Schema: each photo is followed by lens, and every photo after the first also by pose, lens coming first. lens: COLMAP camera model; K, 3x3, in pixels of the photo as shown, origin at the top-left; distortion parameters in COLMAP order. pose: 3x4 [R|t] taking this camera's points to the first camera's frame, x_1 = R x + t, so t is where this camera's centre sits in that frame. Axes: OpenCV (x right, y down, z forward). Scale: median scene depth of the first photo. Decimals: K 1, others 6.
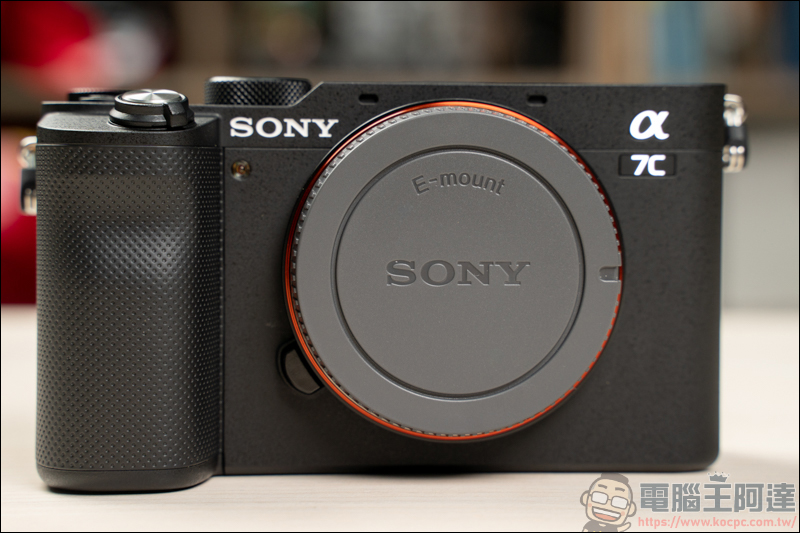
lens RADIAL K [[1814.5, 0, 401.1], [0, 1814.5, 262.5], [0, 0, 1]] dist [0.526382, 0.000000]
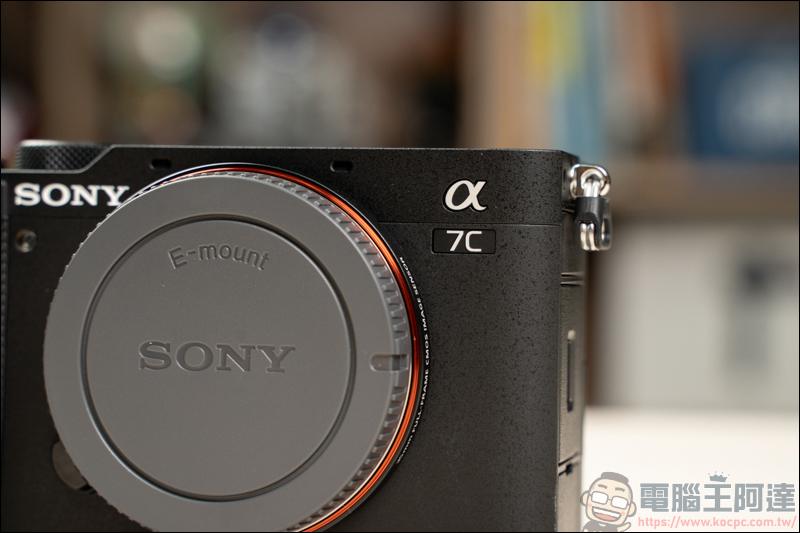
lens RADIAL K [[1814.5, 0, 443.4], [0, 1814.5, 259.1], [0, 0, 1]] dist [0.526382, 0.000000]
pose [[0.953332, 0.011434, -0.301708, 0.394777], [-0.027055, 0.998498, -0.047647, -0.002862], [0.300710, 0.053586, 0.952209, 0.176049]]
